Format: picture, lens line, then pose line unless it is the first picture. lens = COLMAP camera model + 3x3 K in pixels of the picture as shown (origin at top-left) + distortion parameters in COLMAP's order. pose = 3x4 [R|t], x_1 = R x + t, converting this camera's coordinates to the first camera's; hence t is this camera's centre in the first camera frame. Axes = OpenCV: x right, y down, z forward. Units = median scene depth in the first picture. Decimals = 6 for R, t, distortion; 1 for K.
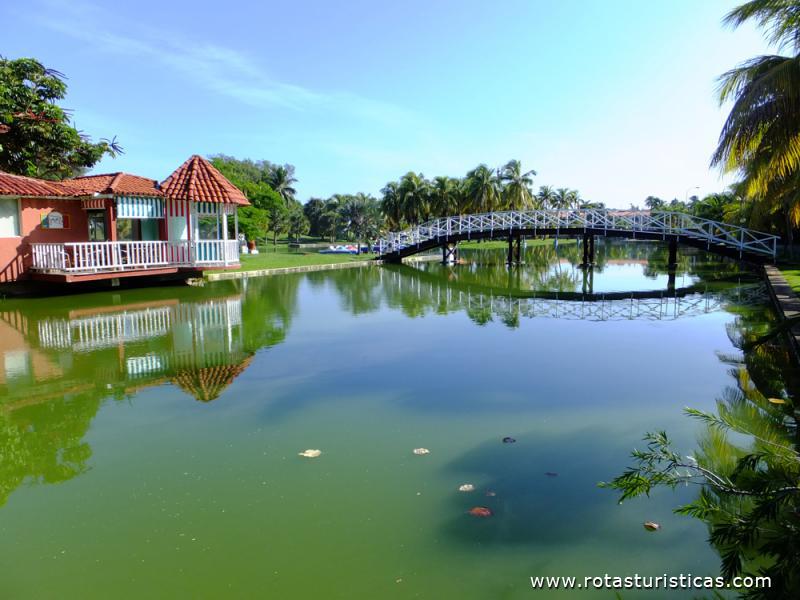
lens RADIAL K [[410.7, 0, 399.6], [0, 410.7, 300.7], [0, 0, 1]] dist [0.003934, 0.000687]
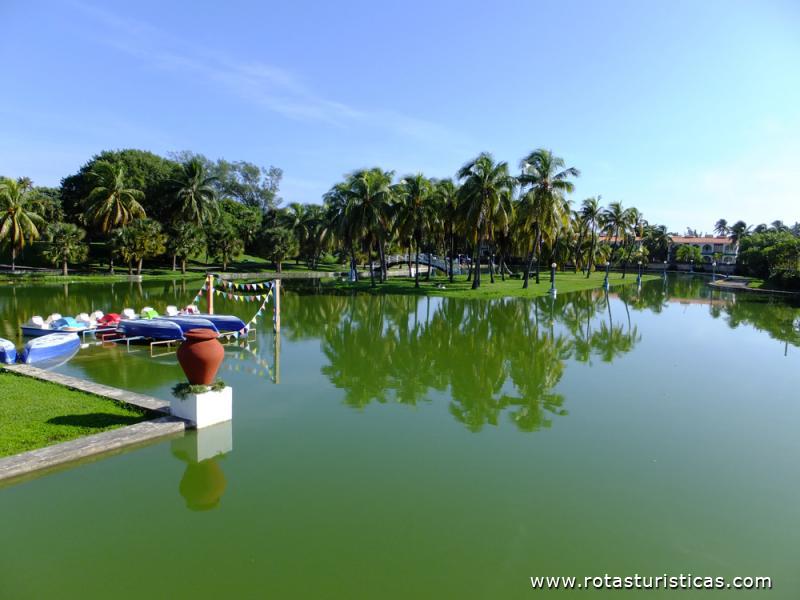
lens RADIAL K [[410.7, 0, 399.8], [0, 410.7, 298.4], [0, 0, 1]] dist [0.003934, 0.000687]
pose [[0.995793, 0.044545, -0.080079, 0.128319], [-0.047822, 0.998075, -0.039478, -0.092728], [0.078166, 0.043141, 0.996006, 0.388966]]
